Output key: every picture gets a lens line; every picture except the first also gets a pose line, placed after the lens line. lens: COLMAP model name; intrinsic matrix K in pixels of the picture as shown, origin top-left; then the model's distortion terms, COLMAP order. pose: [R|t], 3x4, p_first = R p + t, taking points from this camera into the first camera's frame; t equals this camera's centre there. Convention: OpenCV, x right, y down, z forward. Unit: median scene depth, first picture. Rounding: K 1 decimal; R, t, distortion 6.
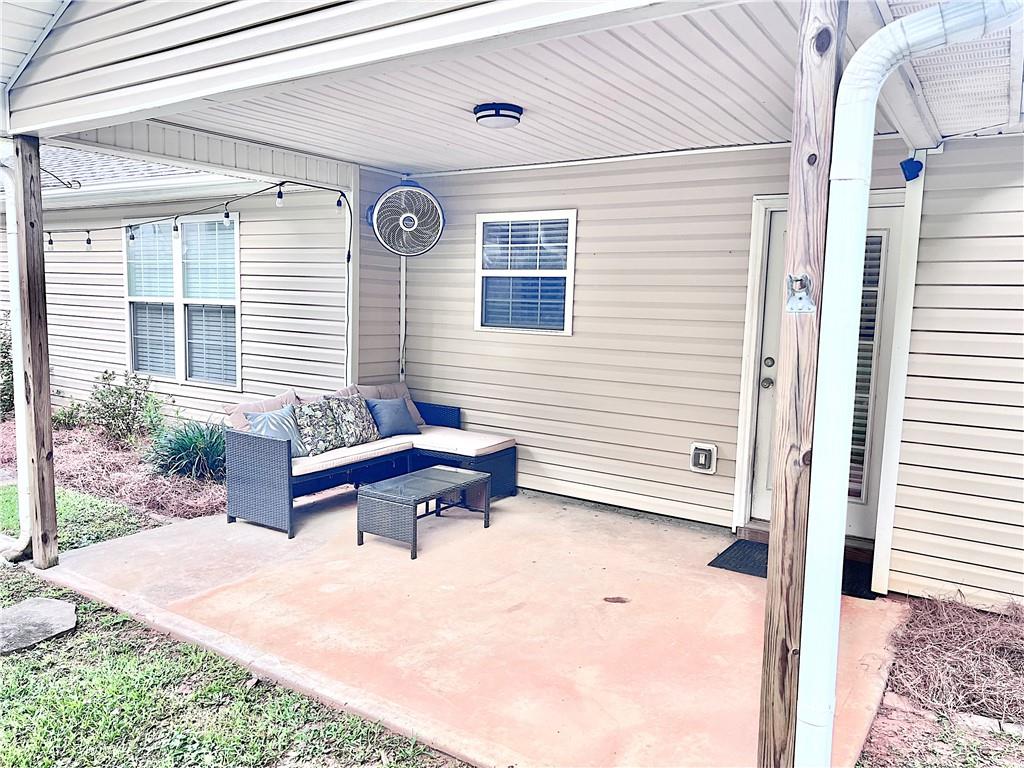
lens RADIAL K [[762.8, 0, 511.3], [0, 762.8, 382.7], [0, 0, 1]] dist [-0.008637, -0.001786]
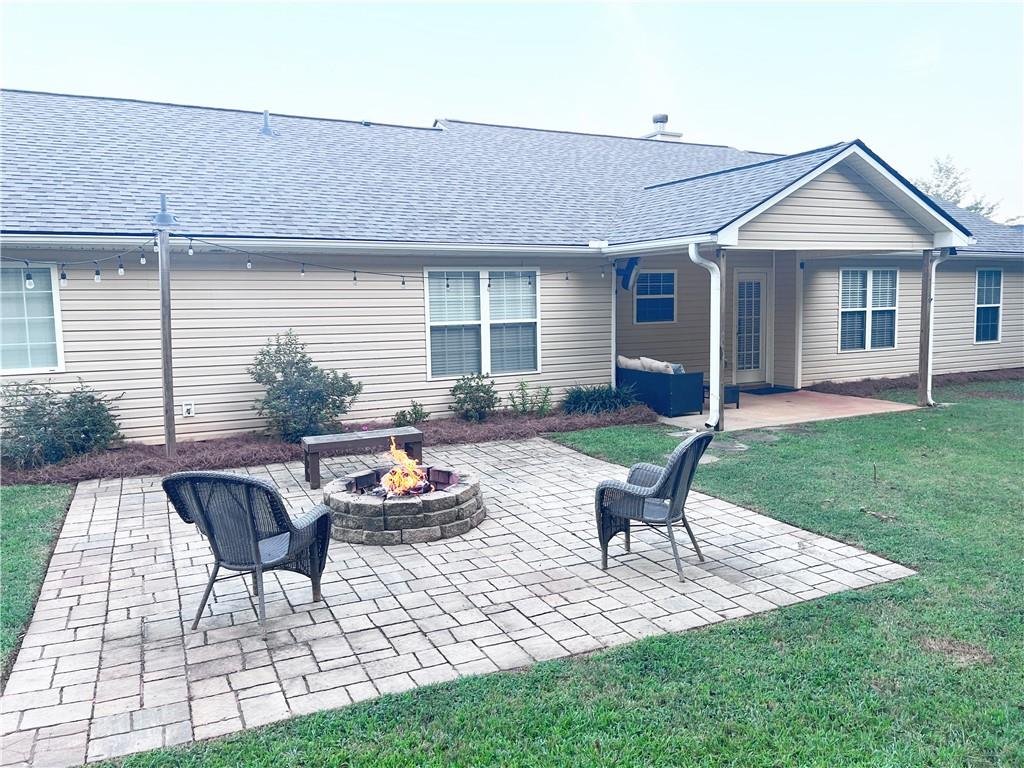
lens RADIAL K [[762.8, 0, 511.3], [0, 762.8, 382.8], [0, 0, 1]] dist [-0.008637, -0.001786]
pose [[0.509460, -0.129534, 0.850689, -2.009412], [0.135208, 0.988375, 0.069526, -0.103013], [-0.849805, 0.079599, 0.521052, 0.220549]]
